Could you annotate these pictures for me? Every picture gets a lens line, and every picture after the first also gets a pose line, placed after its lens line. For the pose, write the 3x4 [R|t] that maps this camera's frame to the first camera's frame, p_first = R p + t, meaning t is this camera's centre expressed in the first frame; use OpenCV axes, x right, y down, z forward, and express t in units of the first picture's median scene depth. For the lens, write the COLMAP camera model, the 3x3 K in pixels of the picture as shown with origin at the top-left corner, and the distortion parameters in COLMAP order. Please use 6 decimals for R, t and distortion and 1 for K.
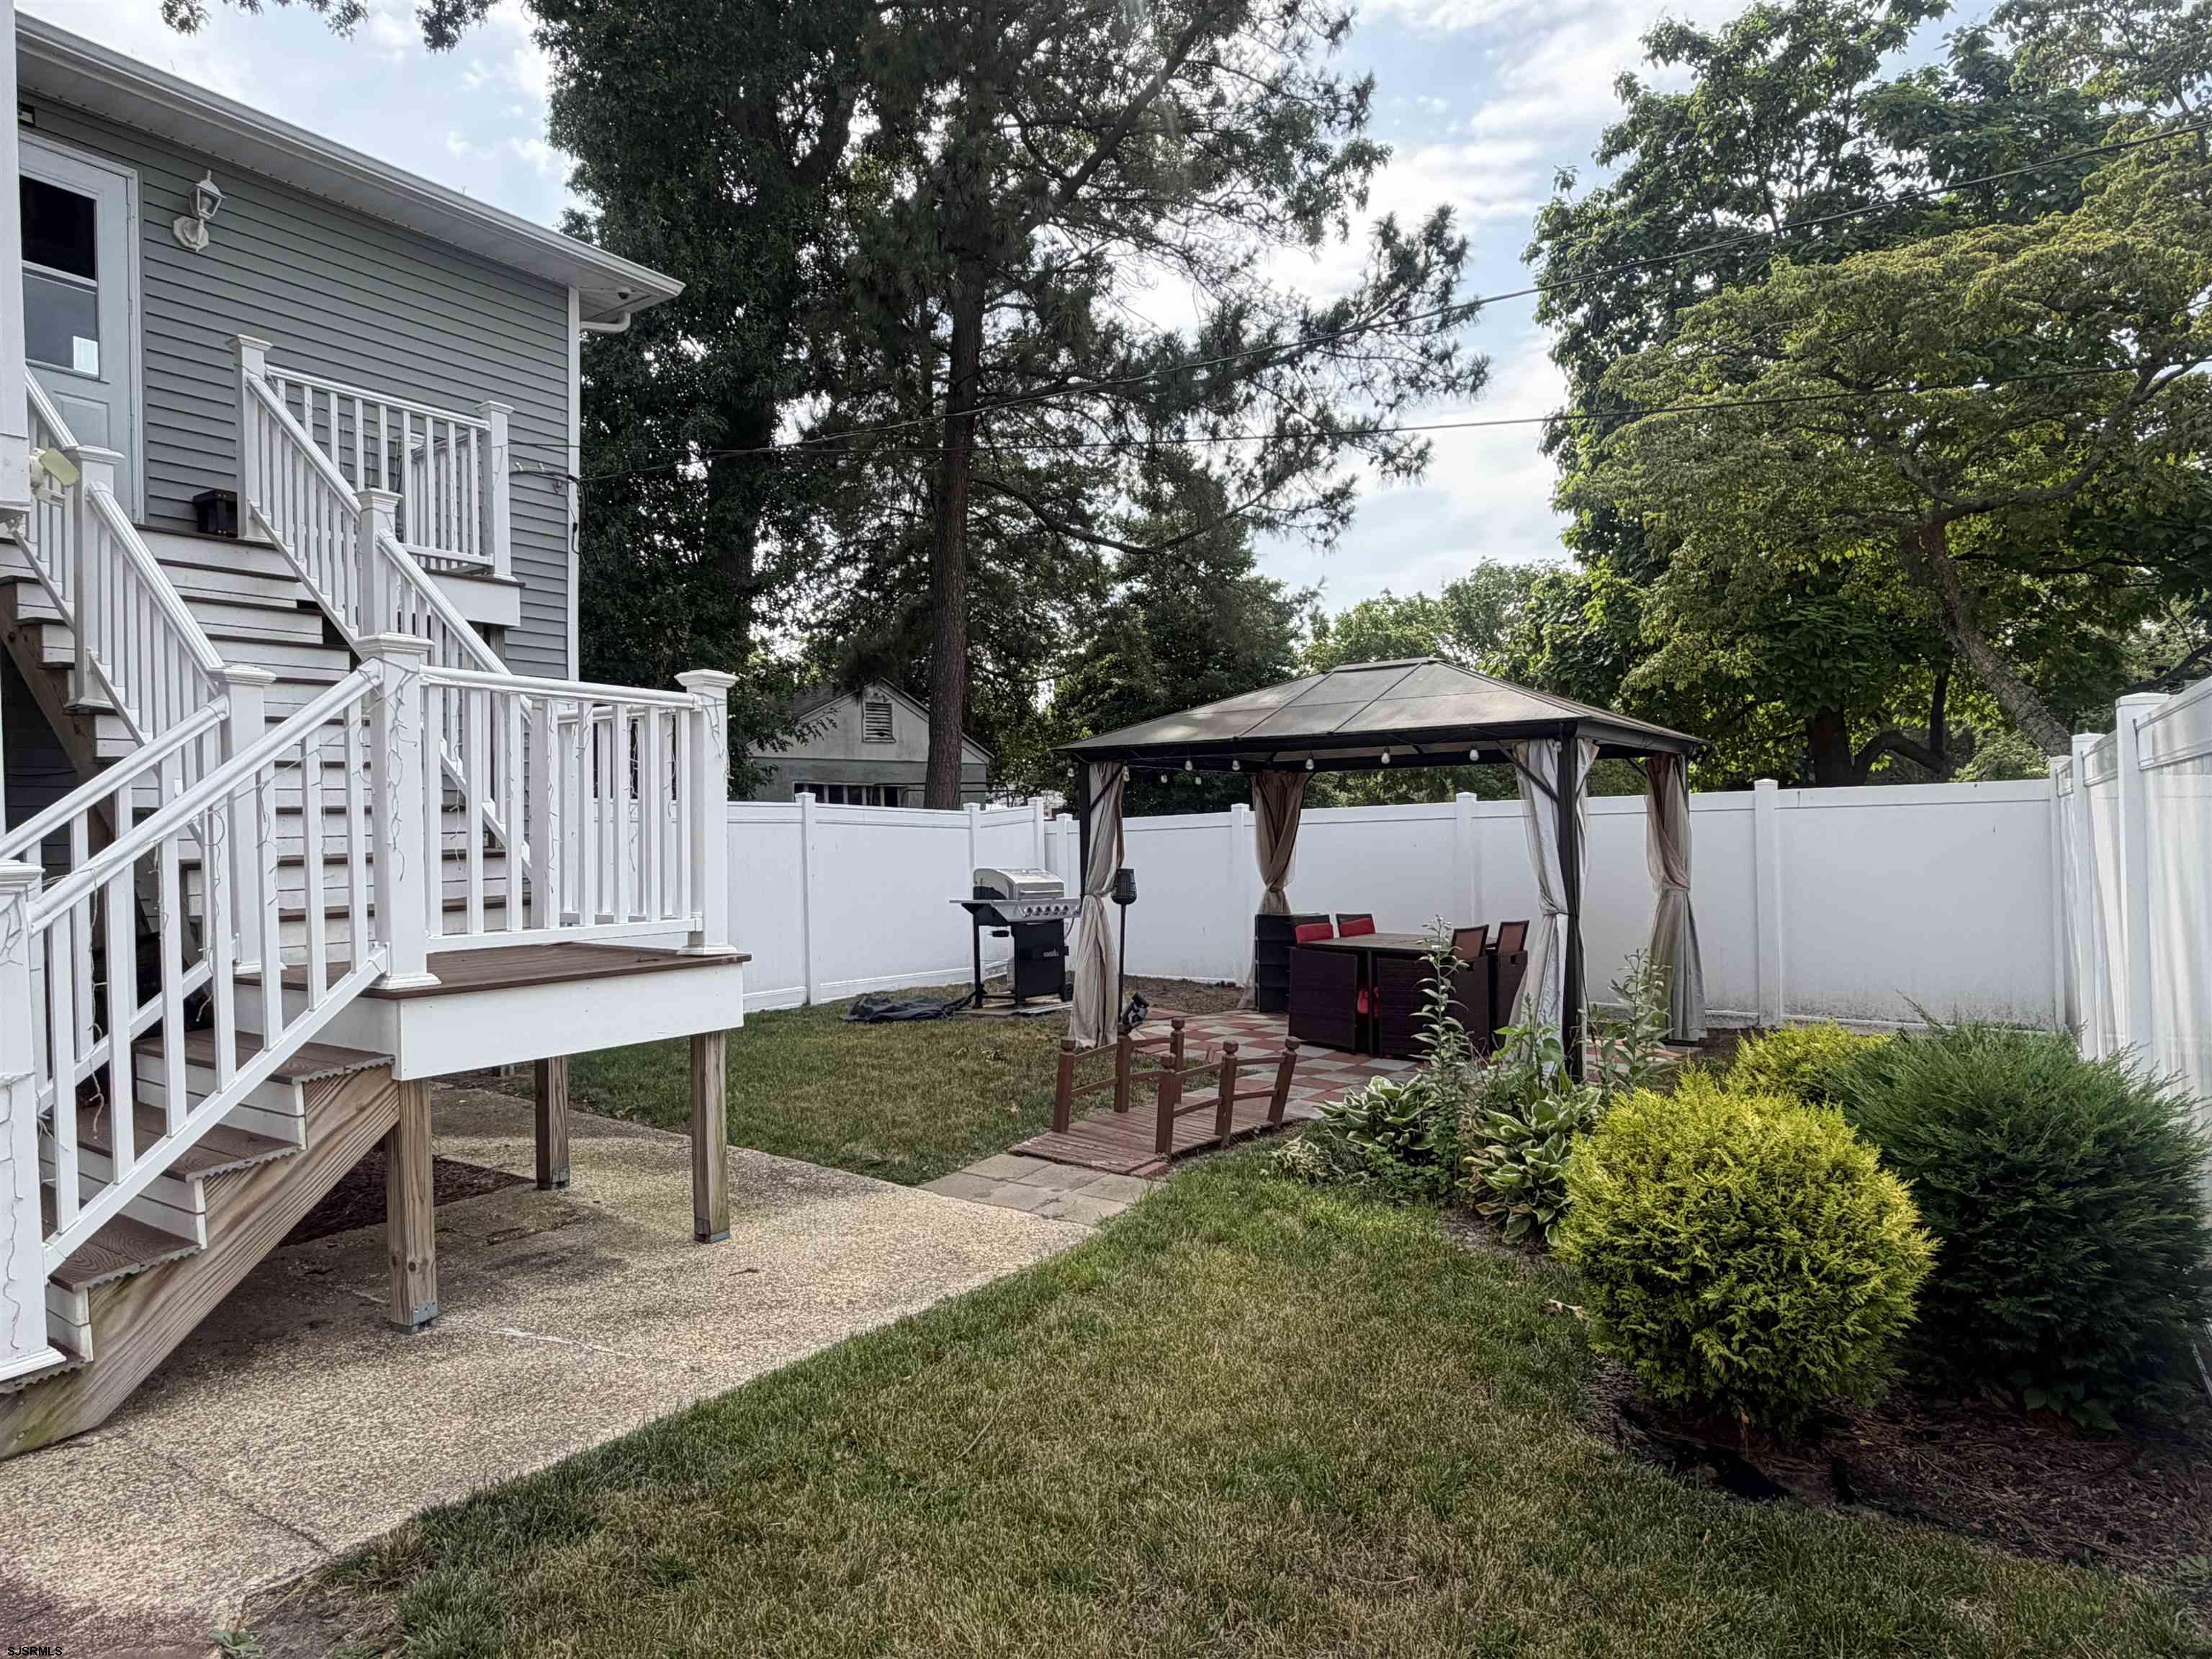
lens RADIAL K [[1285.6, 0, 1106.0], [0, 1285.6, 829.5], [0, 0, 1]] dist [-0.001413, 0.001136]
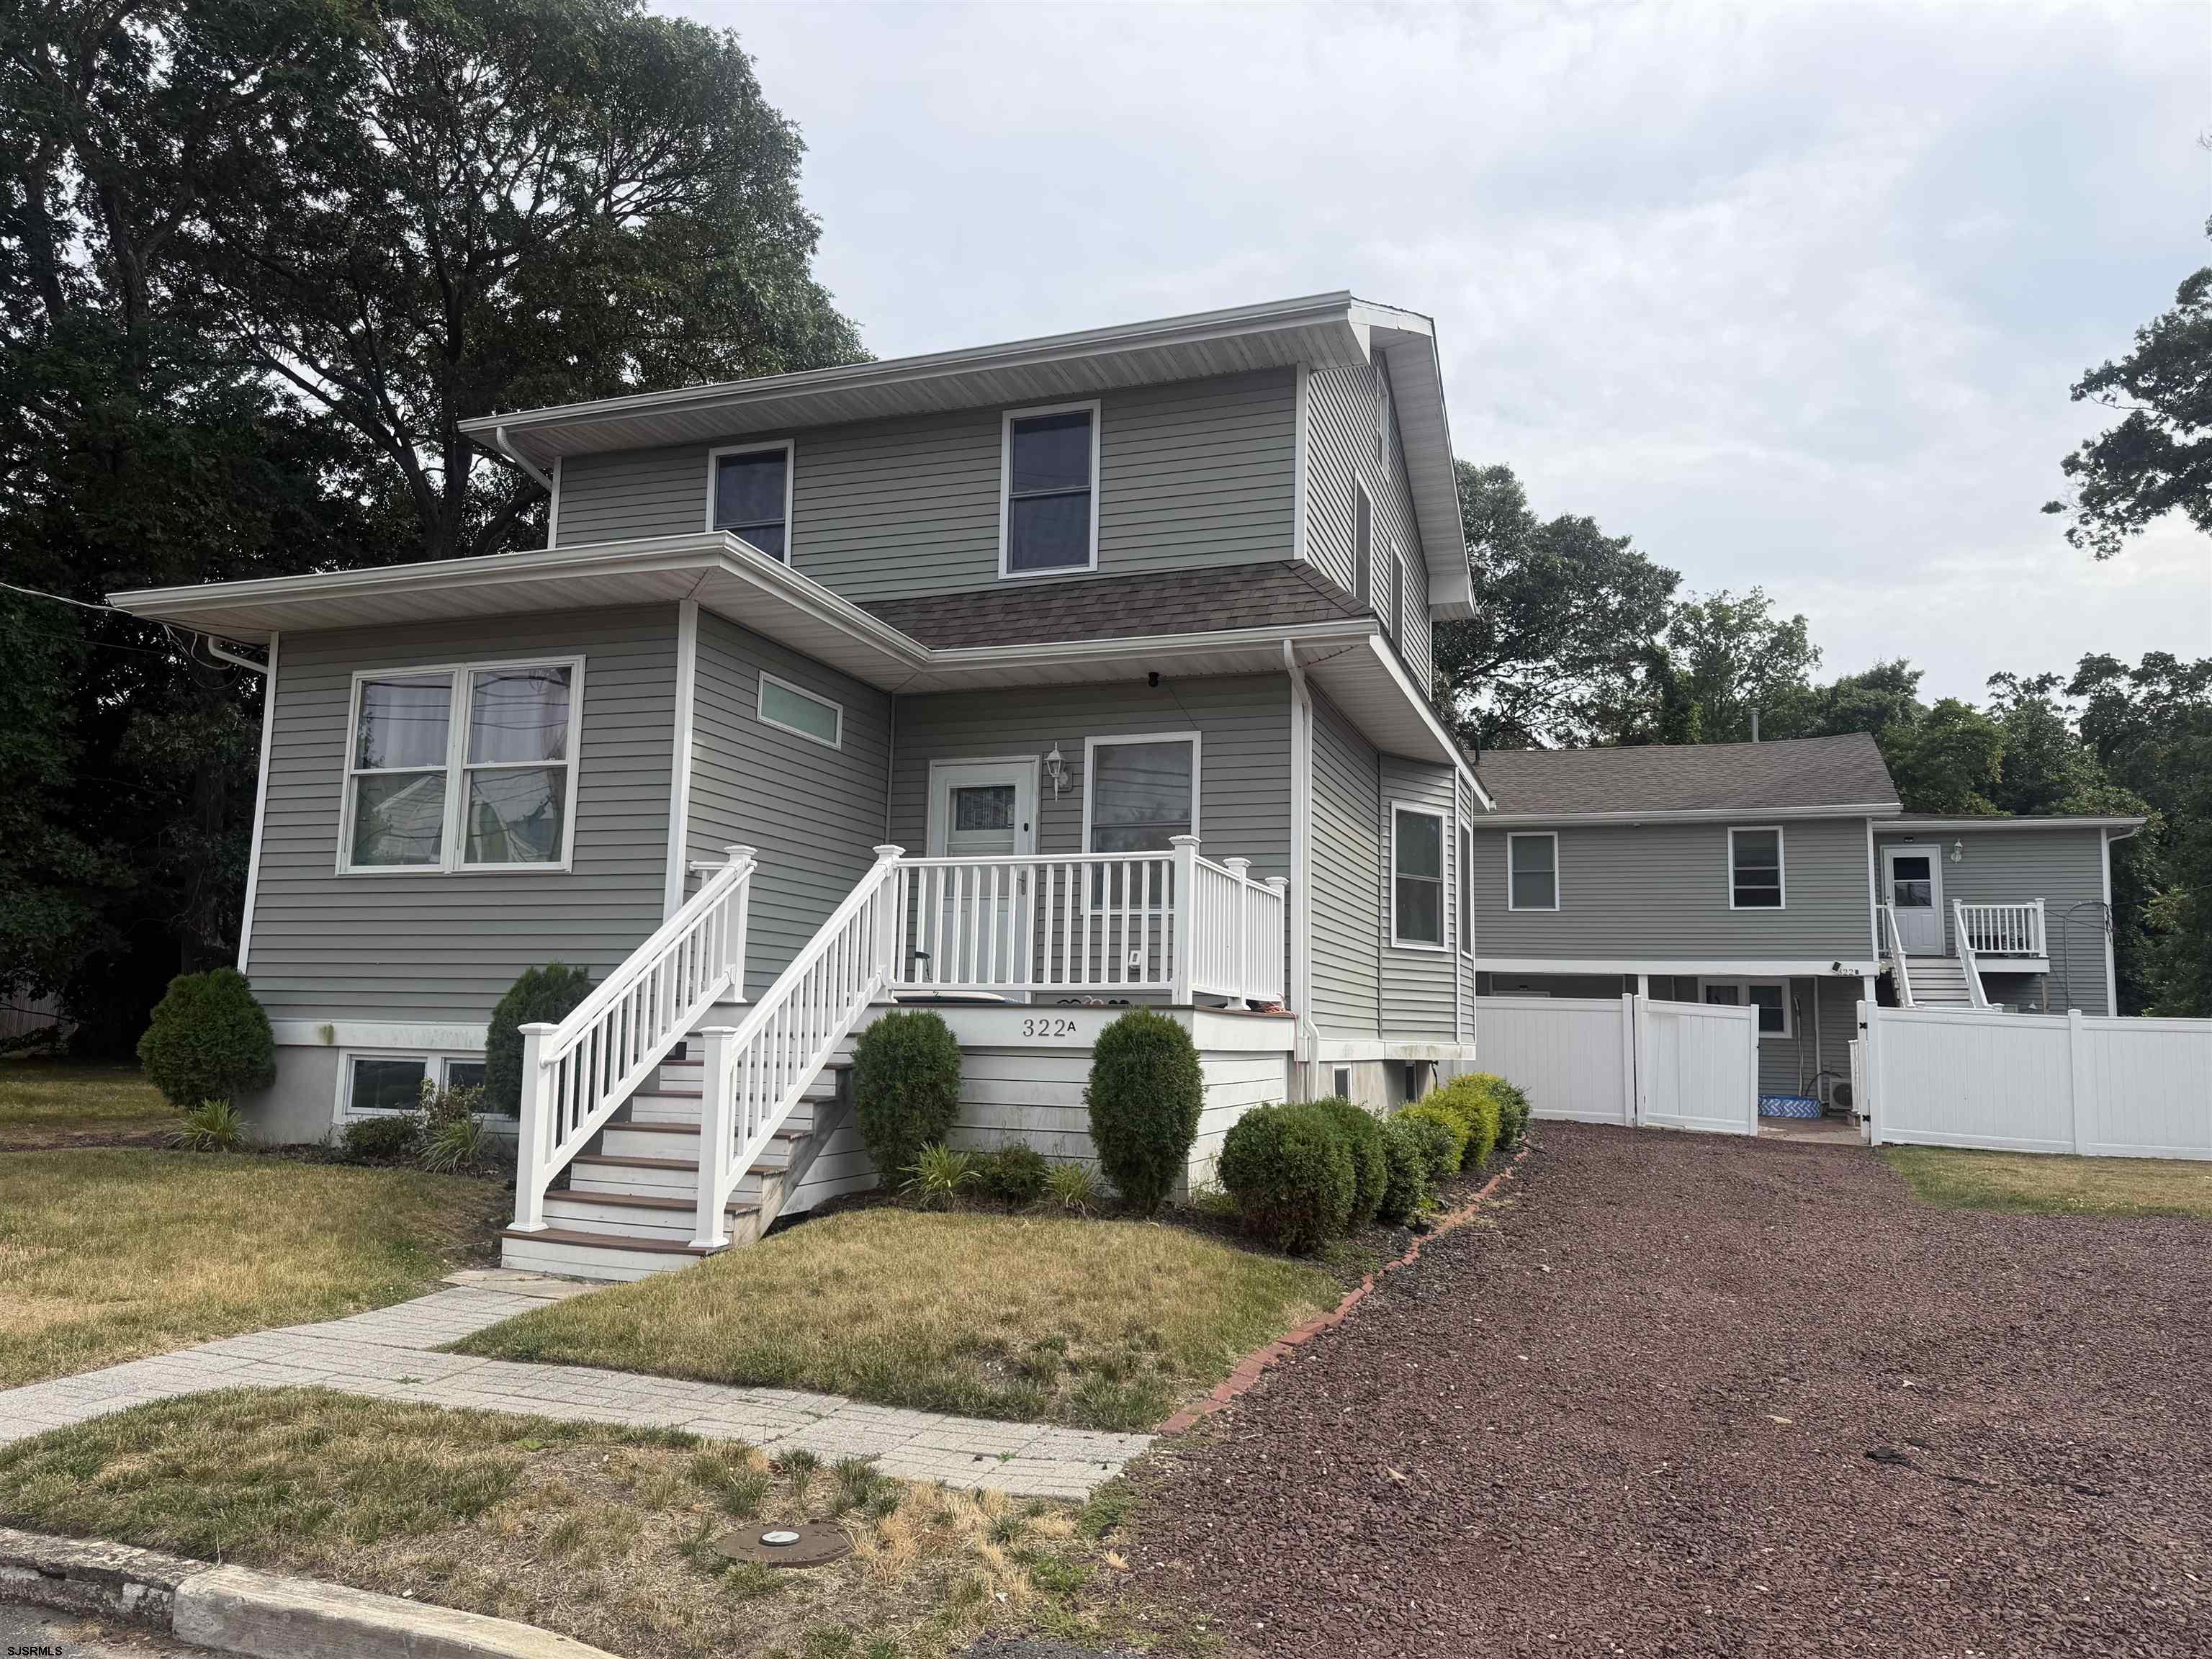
lens RADIAL K [[1572.7, 0, 1095.7], [0, 1572.7, 815.1], [0, 0, 1]] dist [0.084015, -0.107256]
pose [[0.240465, -0.114775, -0.963848, 3.937016], [-0.035109, 0.991306, -0.126804, 0.037378], [0.970023, 0.064332, 0.234345, -3.045515]]
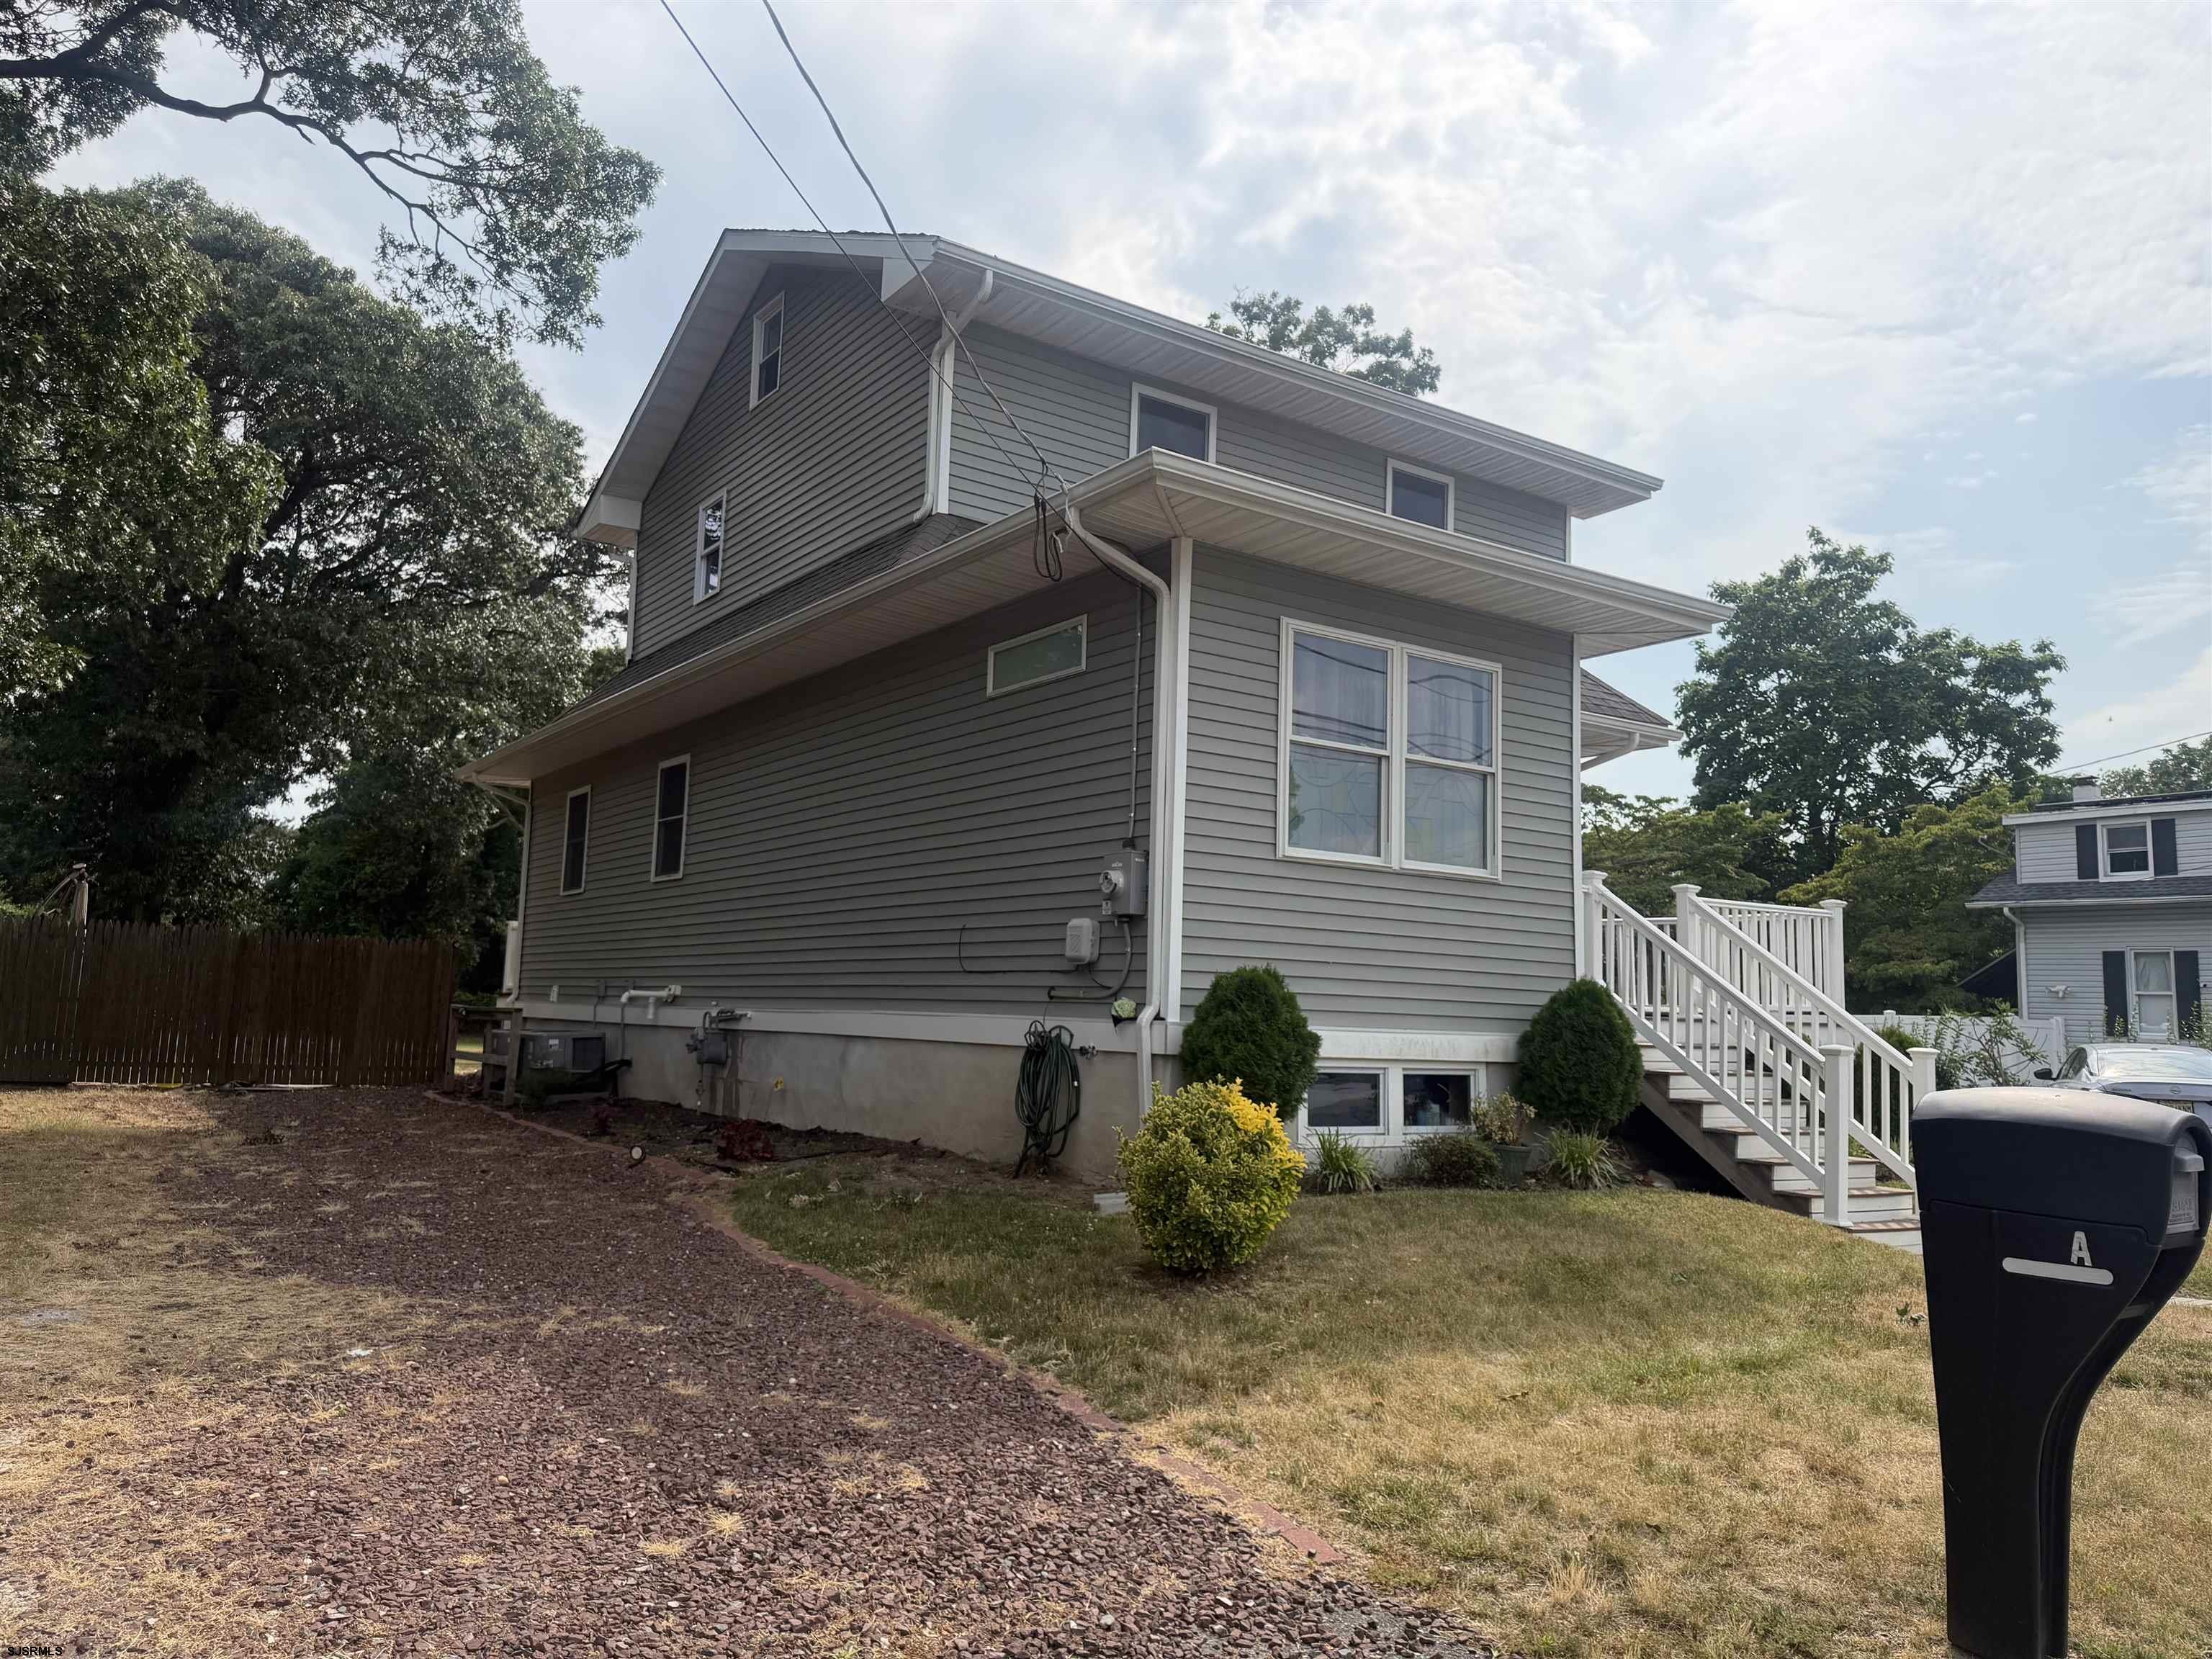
lens RADIAL K [[1572.7, 0, 1095.7], [0, 1572.7, 815.1], [0, 0, 1]] dist [0.084015, -0.107256]
pose [[0.924018, -0.004685, -0.382321, 1.958992], [-0.048348, 0.990467, -0.128988, 0.081845], [0.379281, 0.137672, 0.914982, -5.460921]]
